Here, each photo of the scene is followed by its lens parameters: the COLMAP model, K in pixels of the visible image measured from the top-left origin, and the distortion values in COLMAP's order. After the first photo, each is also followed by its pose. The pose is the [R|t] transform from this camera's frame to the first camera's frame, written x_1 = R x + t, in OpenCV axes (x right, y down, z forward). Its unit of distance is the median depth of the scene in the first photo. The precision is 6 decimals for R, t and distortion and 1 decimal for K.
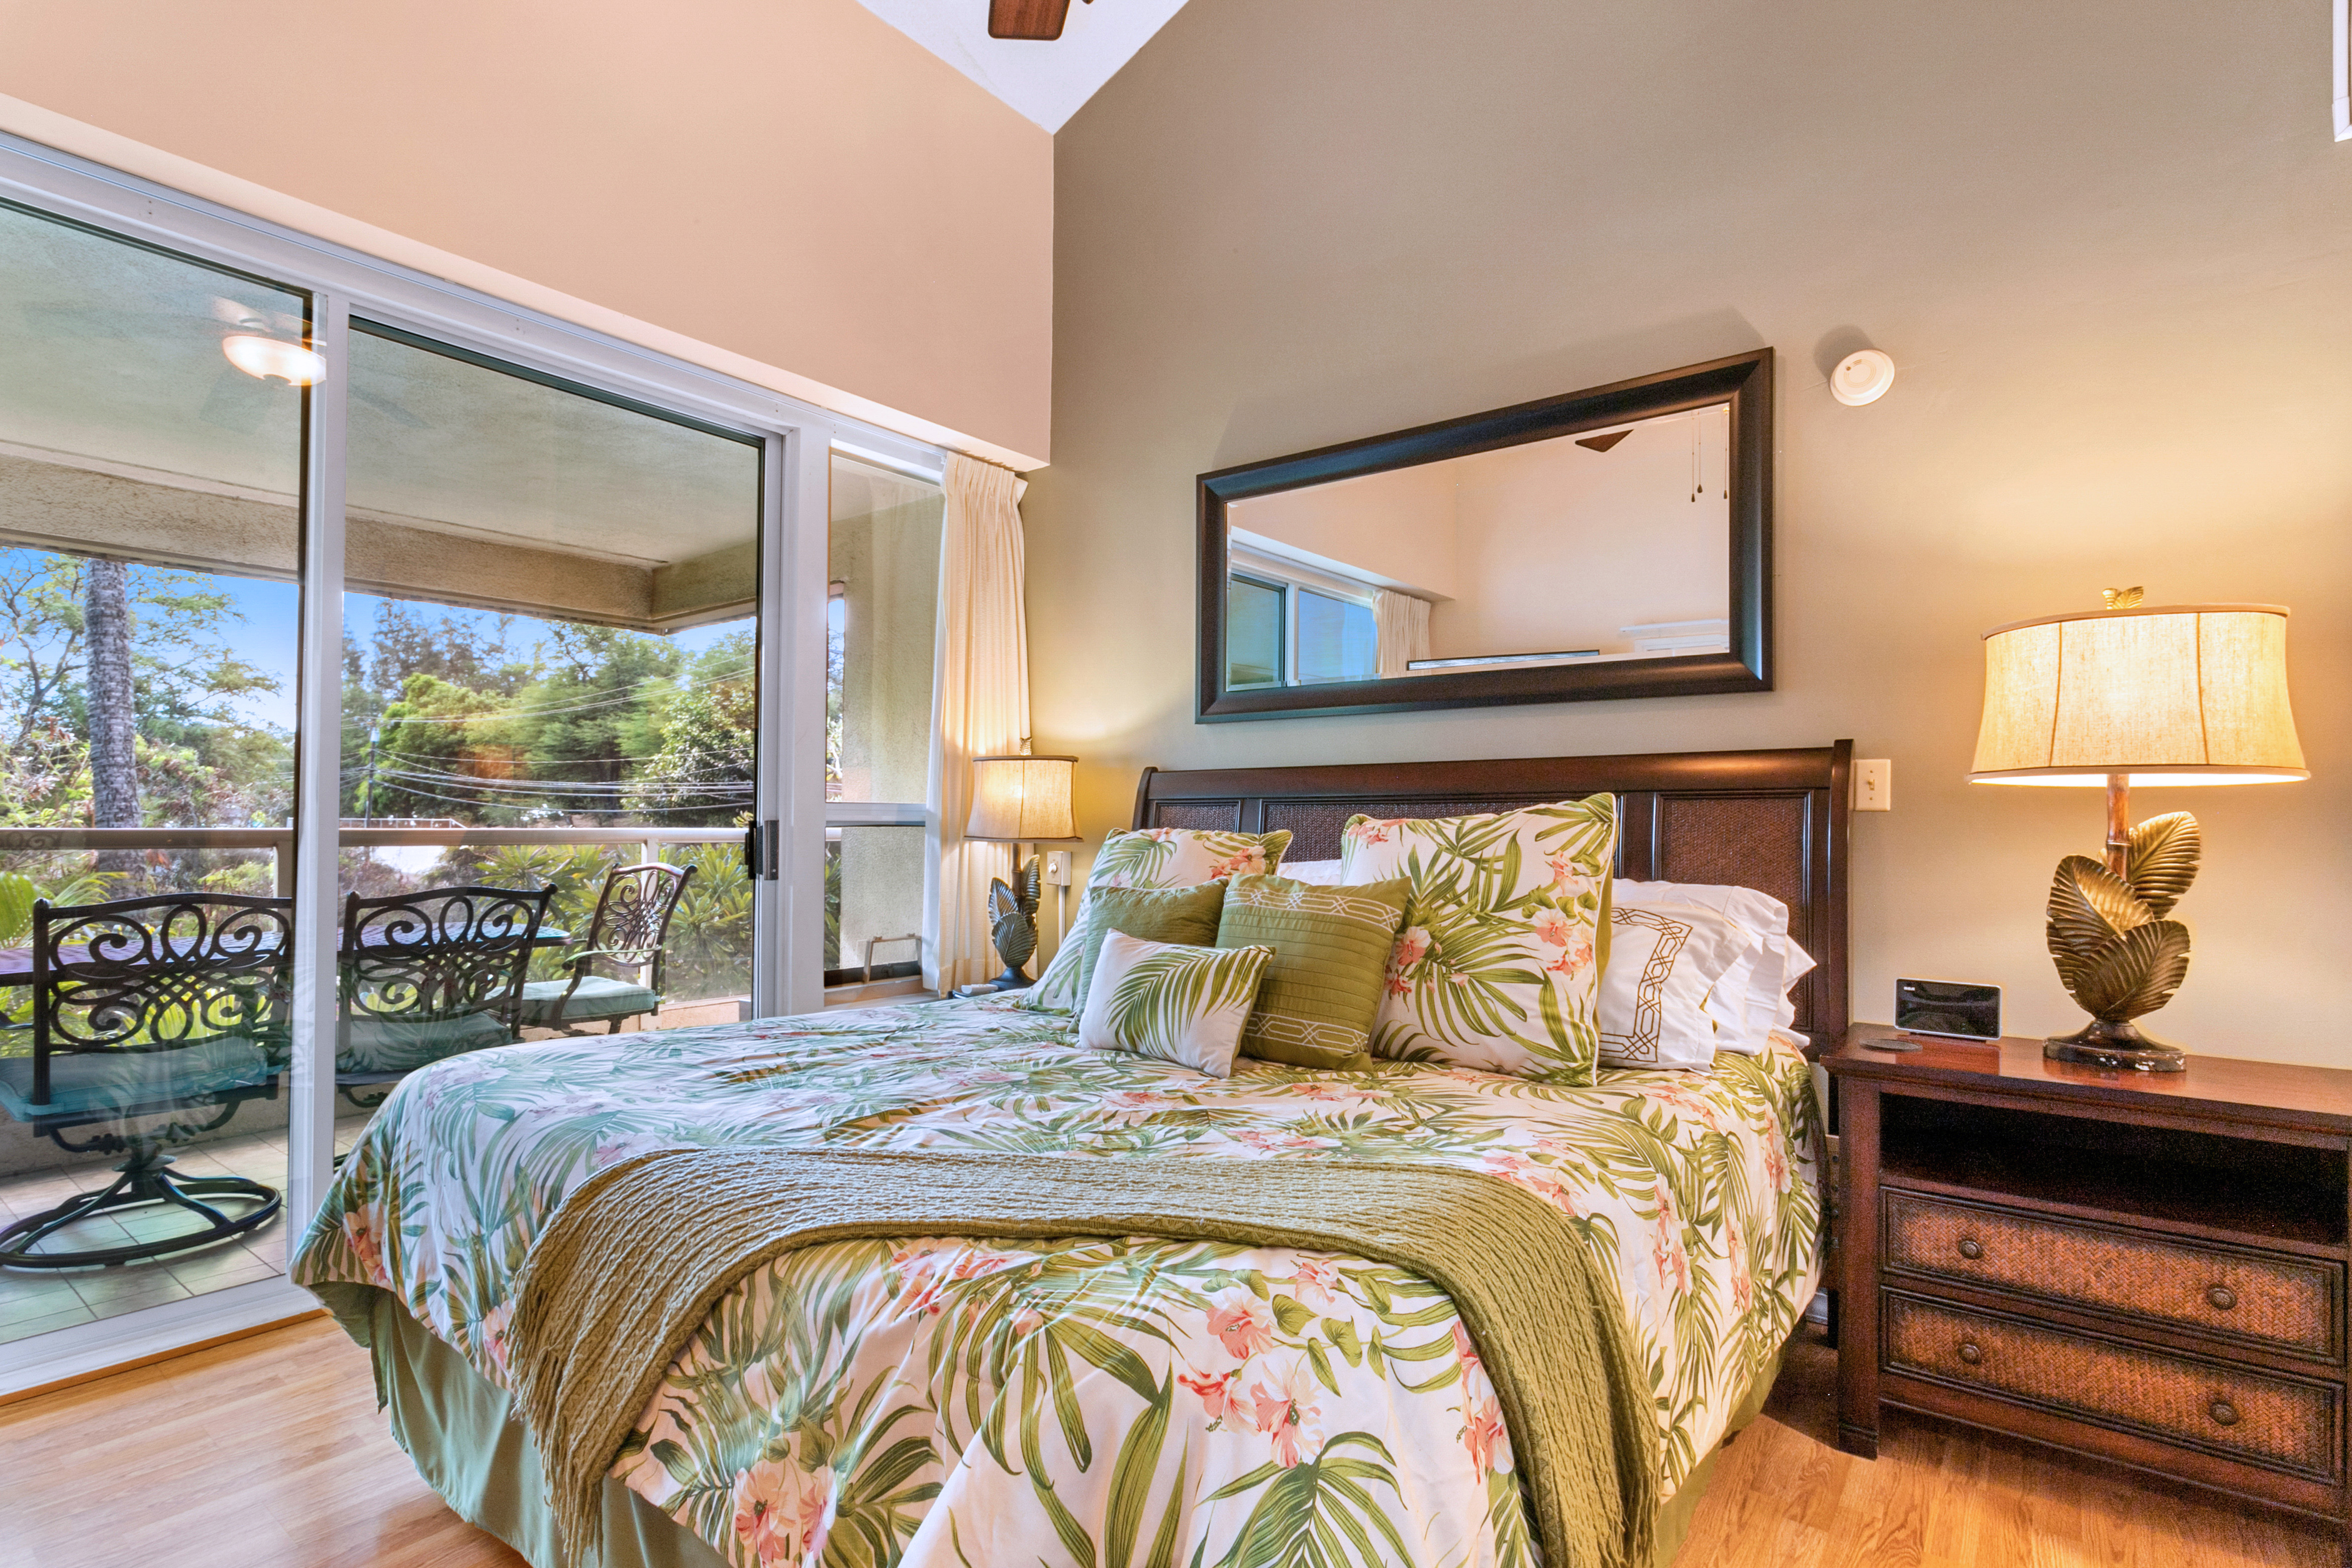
lens RADIAL K [[1152.3, 0, 1175.7], [0, 1152.3, 816.0], [0, 0, 1]] dist [-0.012264, 0.000153]
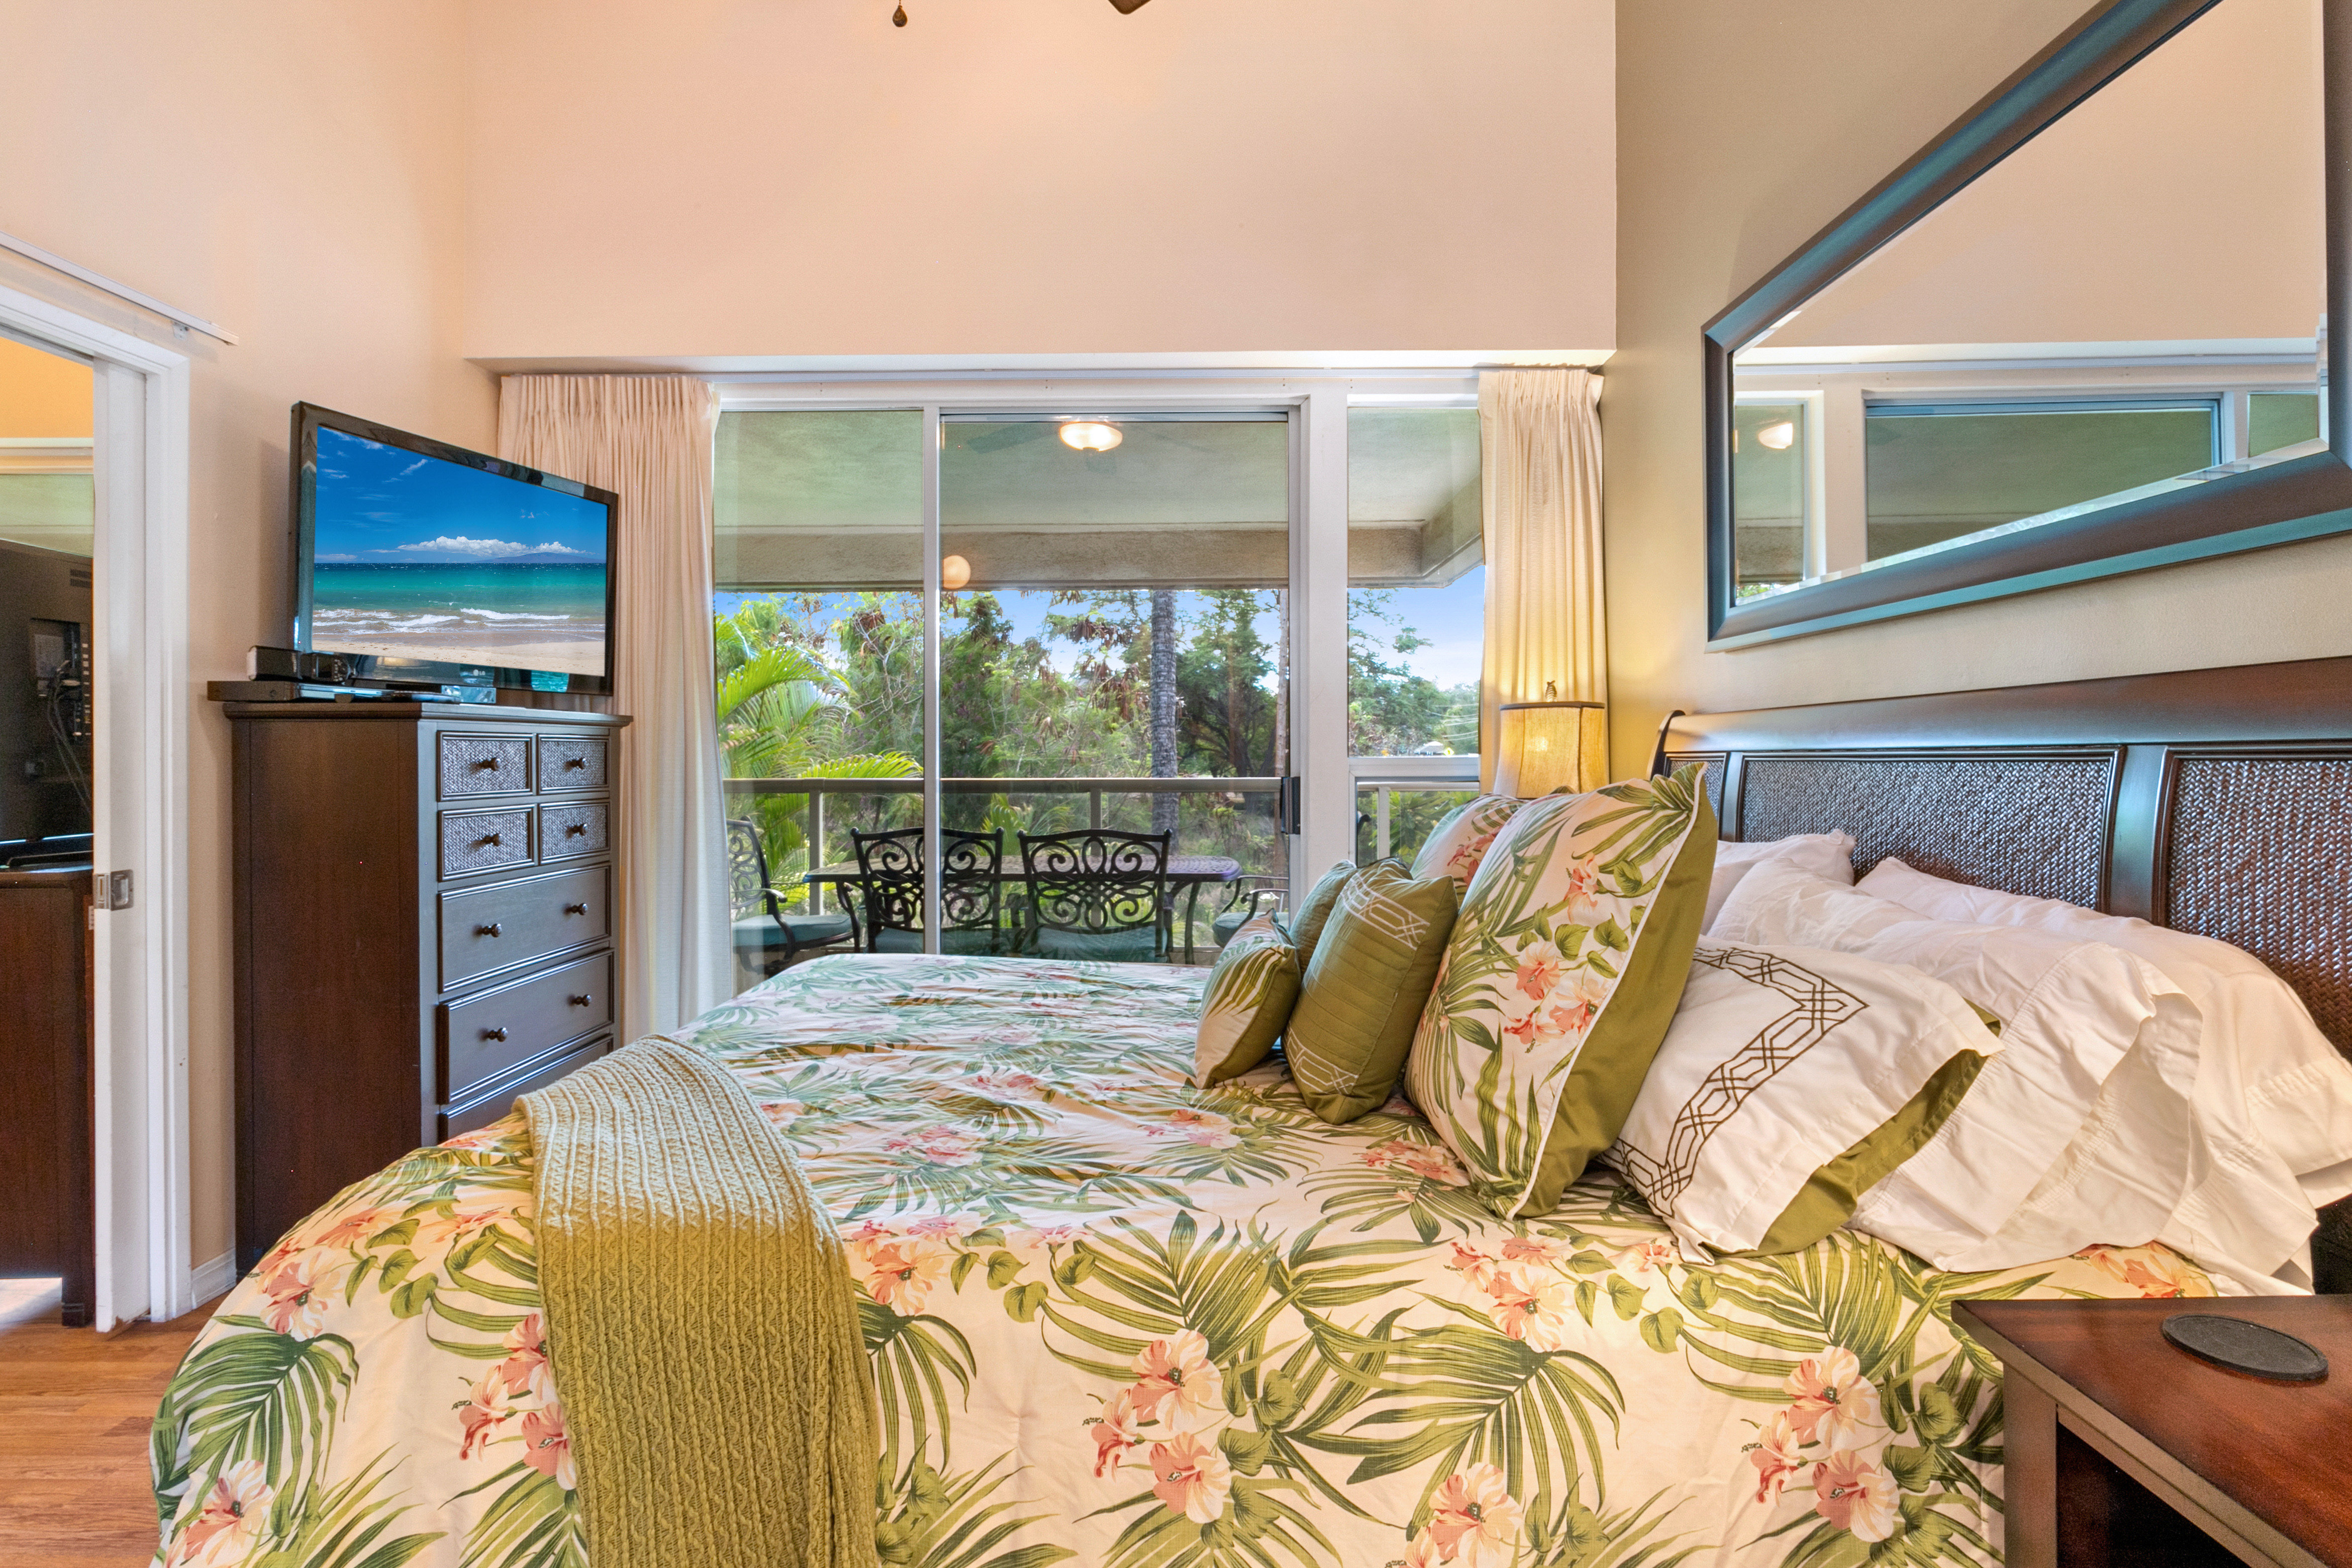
lens RADIAL K [[1203.8, 0, 1175.7], [0, 1203.8, 750.4], [0, 0, 1]] dist [-0.011781, 0.000350]
pose [[0.611662, -0.010484, -0.791050, 0.707626], [0.011893, 0.999921, -0.004056, -0.027077], [0.791030, -0.006927, 0.611739, 0.389997]]
